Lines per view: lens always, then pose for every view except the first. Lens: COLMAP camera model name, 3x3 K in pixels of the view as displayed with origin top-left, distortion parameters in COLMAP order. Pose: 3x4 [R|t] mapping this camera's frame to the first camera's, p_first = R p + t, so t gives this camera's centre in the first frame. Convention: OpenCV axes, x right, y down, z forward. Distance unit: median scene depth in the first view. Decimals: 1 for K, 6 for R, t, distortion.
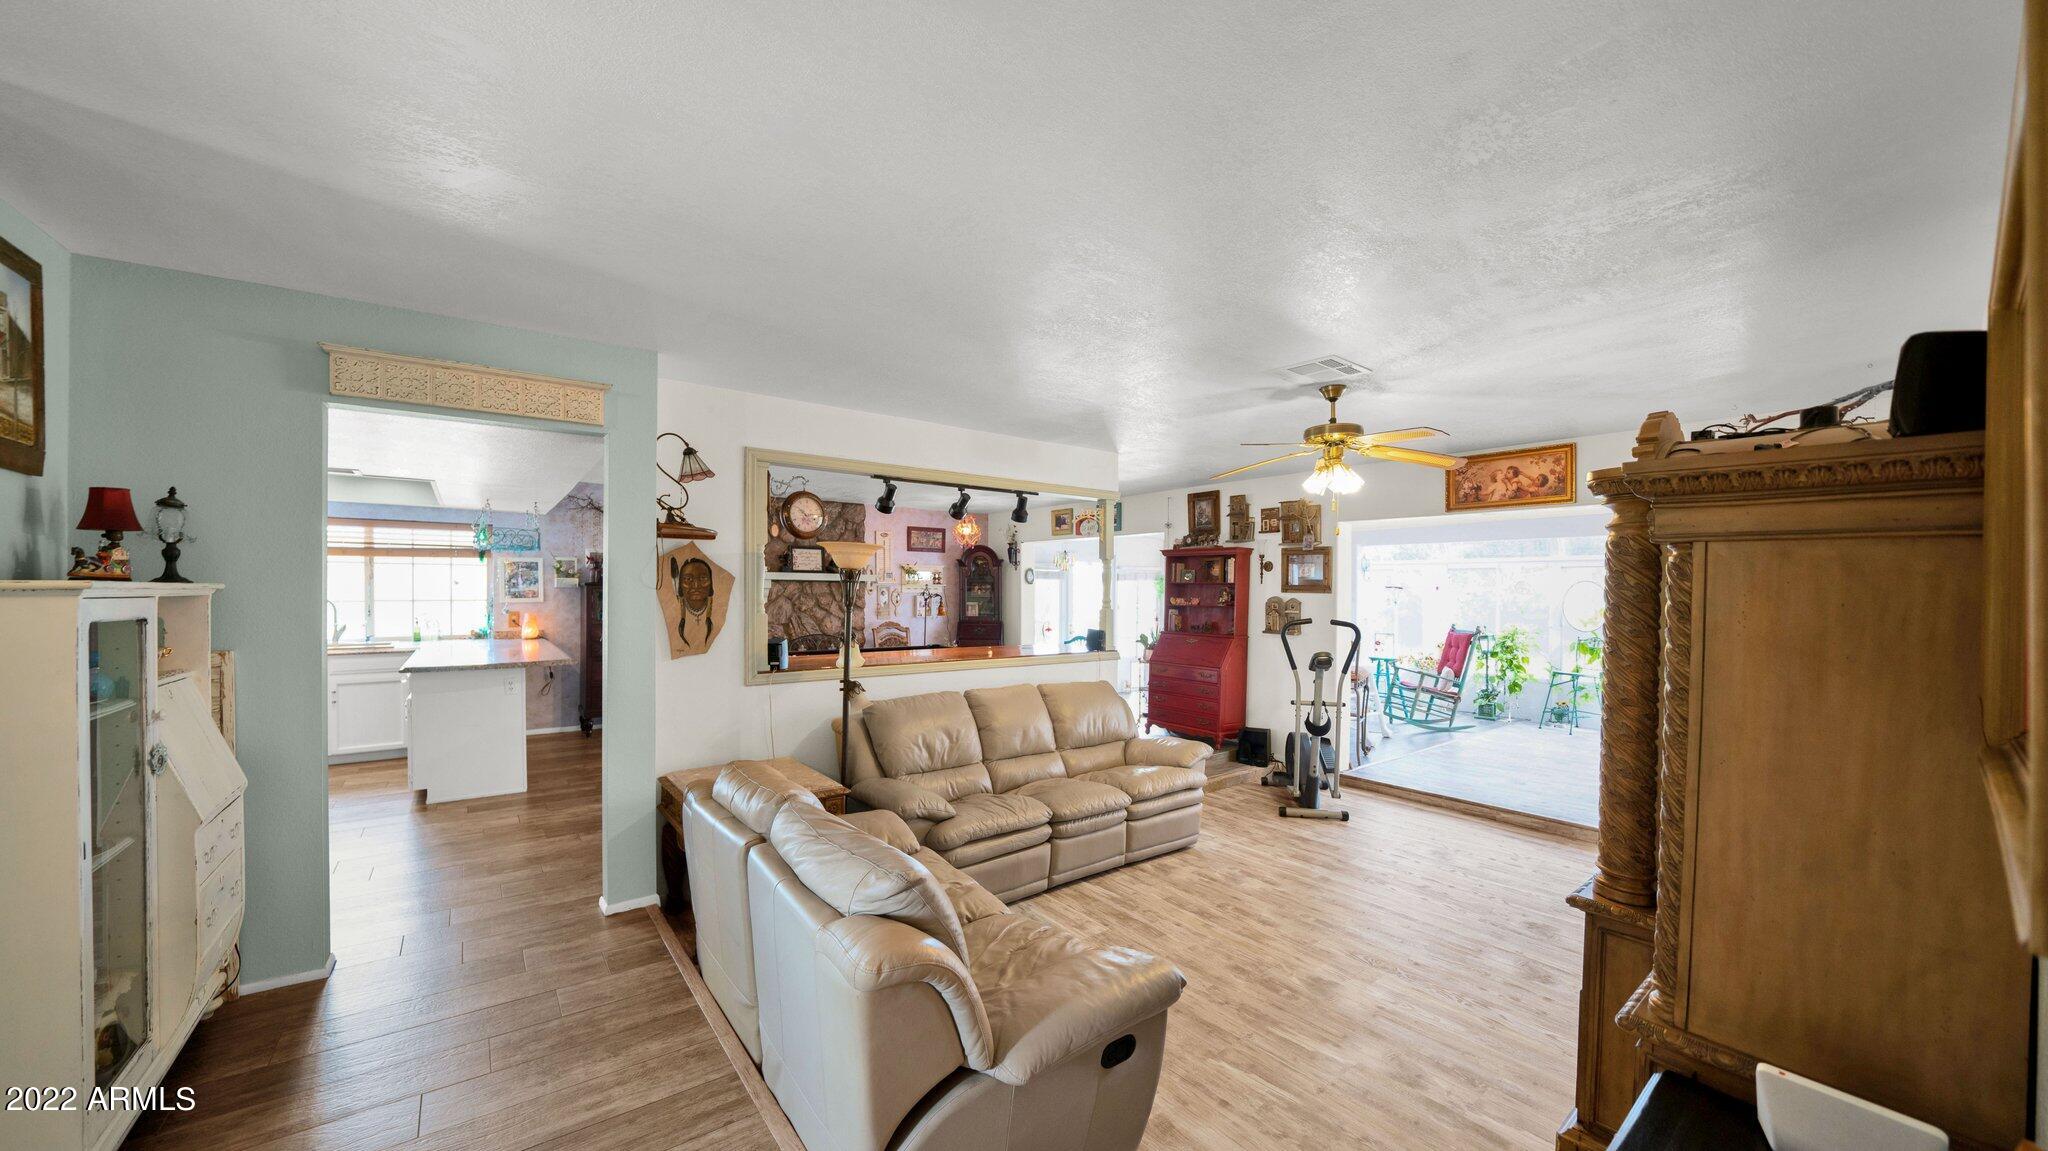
lens RADIAL K [[722.5, 0, 988.5], [0, 722.5, 601.9], [0, 0, 1]] dist [-0.017584, -0.000198]
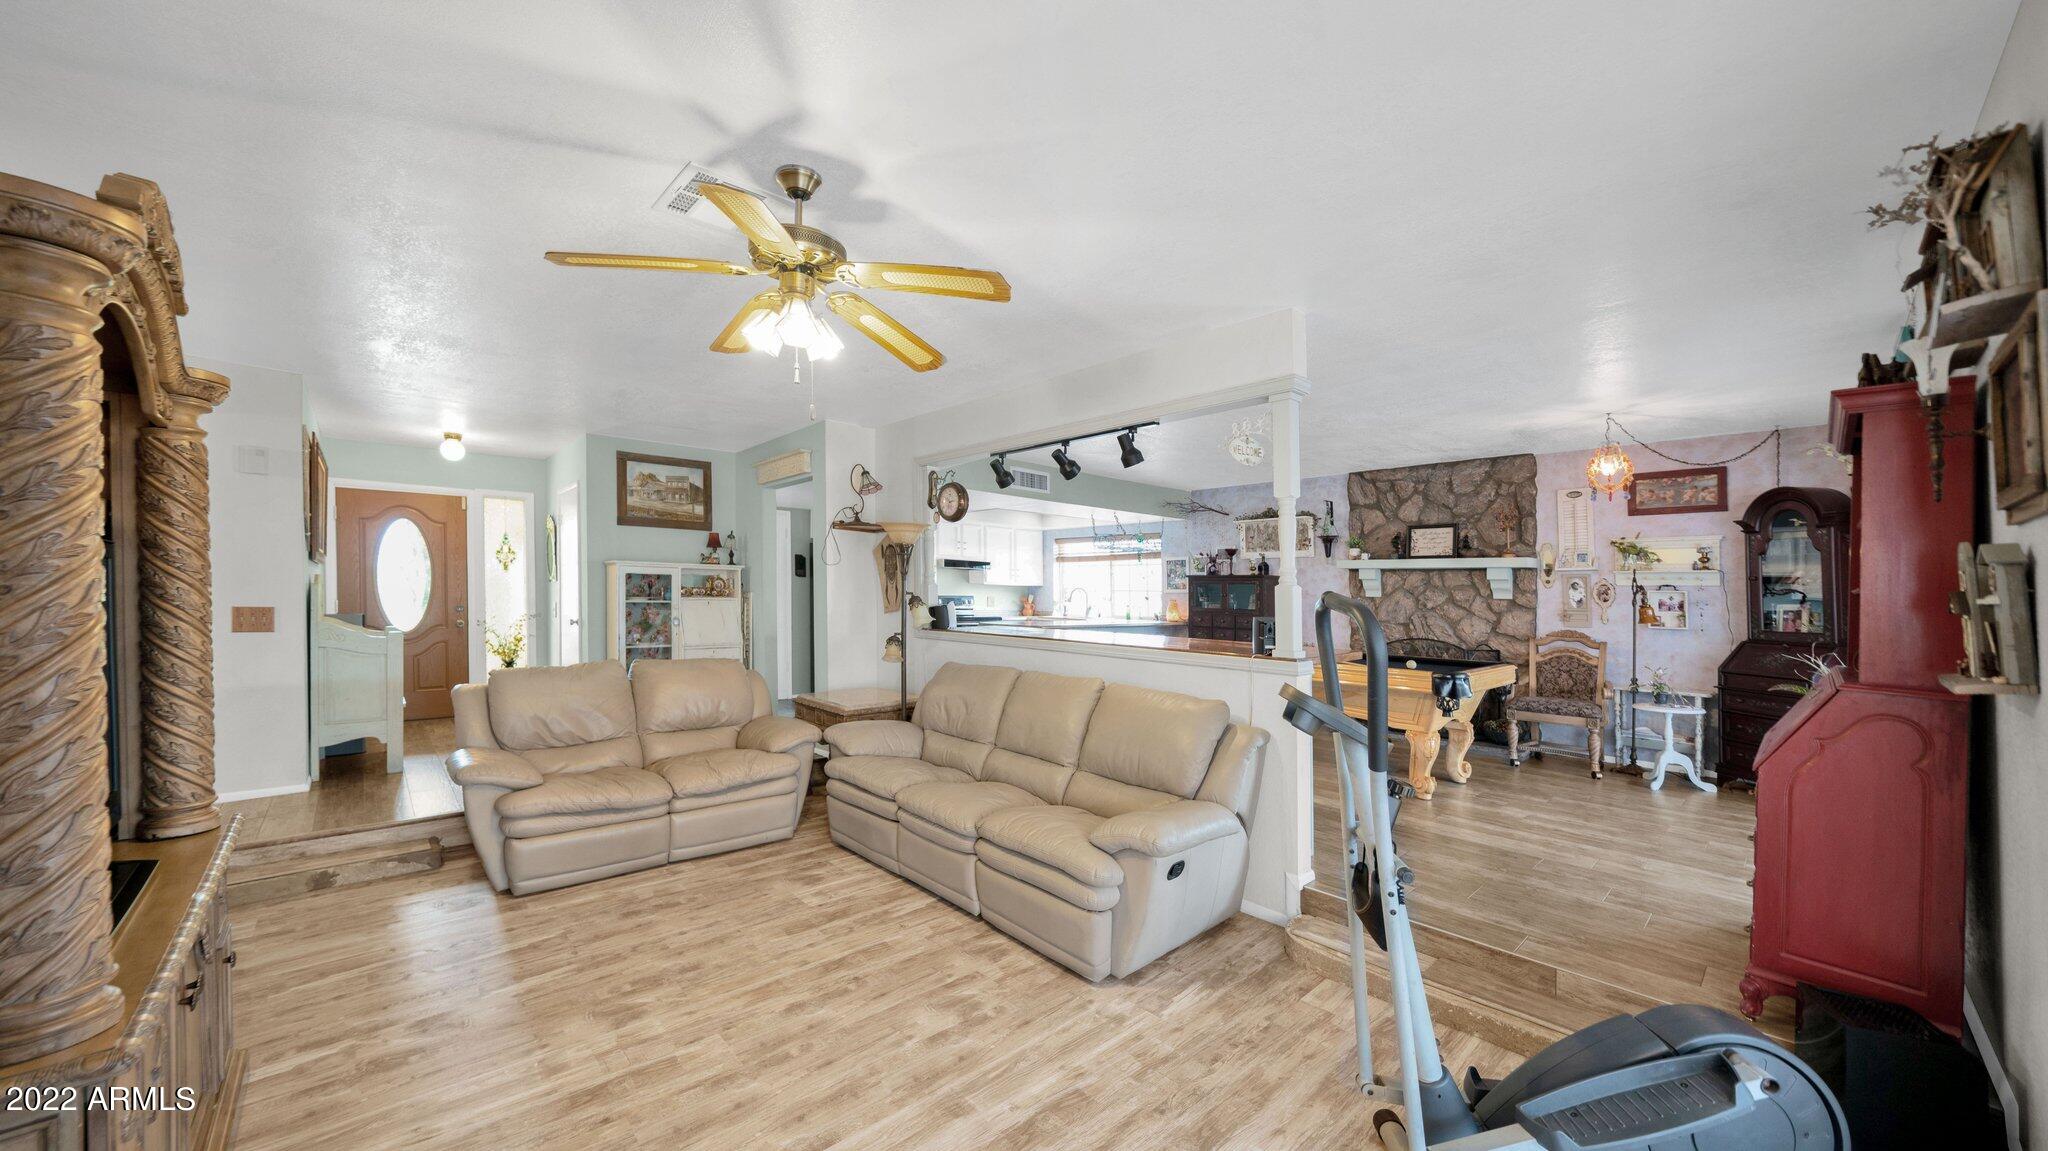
lens RADIAL K [[722.5, 0, 1024.0], [0, 722.5, 617.4], [0, 0, 1]] dist [-0.017584, -0.000198]
pose [[0.109468, 0.026009, -0.993650, 0.611635], [-0.033855, 0.999175, 0.022424, 0.025593], [0.993414, 0.031186, 0.110258, 0.633273]]
